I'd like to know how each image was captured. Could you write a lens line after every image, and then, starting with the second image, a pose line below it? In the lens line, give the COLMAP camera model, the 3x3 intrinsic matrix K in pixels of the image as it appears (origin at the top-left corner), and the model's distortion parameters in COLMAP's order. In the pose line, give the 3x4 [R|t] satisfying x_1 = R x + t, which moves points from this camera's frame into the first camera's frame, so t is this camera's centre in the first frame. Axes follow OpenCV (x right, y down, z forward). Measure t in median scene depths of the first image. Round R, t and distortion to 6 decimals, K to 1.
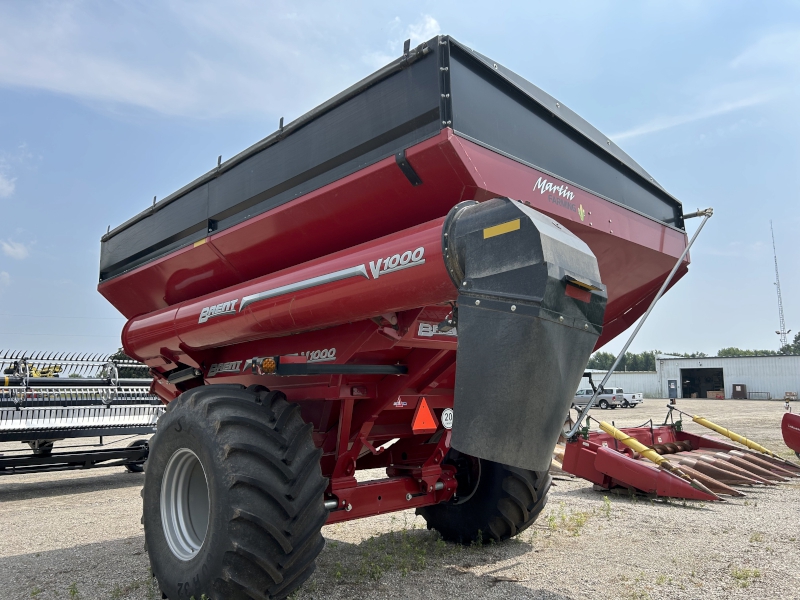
lens RADIAL K [[607.3, 0, 400.0], [0, 607.3, 300.0], [0, 0, 1]] dist [0.017023, 0.001796]
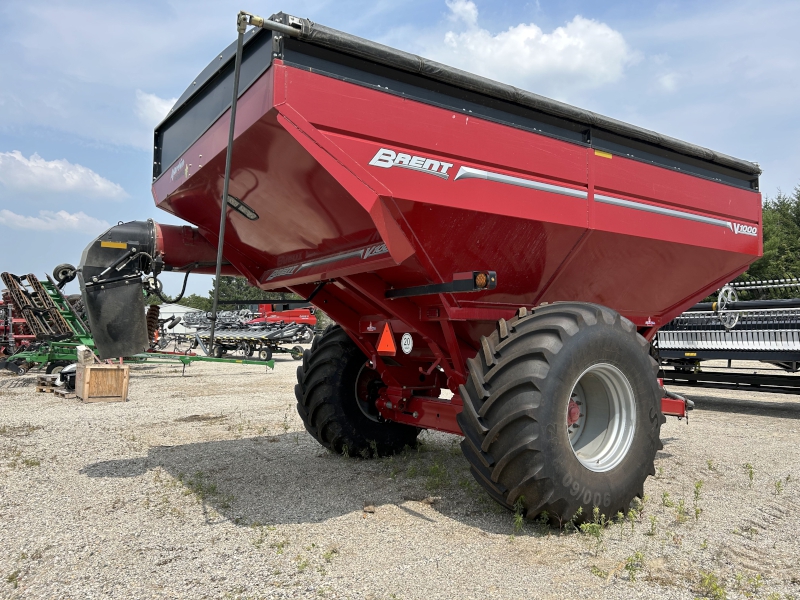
lens RADIAL K [[607.3, 0, 400.0], [0, 607.3, 300.0], [0, 0, 1]] dist [0.017023, 0.001796]
pose [[-0.185419, -0.041739, -0.981773, 0.602690], [0.165271, 0.983541, -0.073028, 0.111368], [0.968662, -0.175799, -0.175469, 0.668574]]
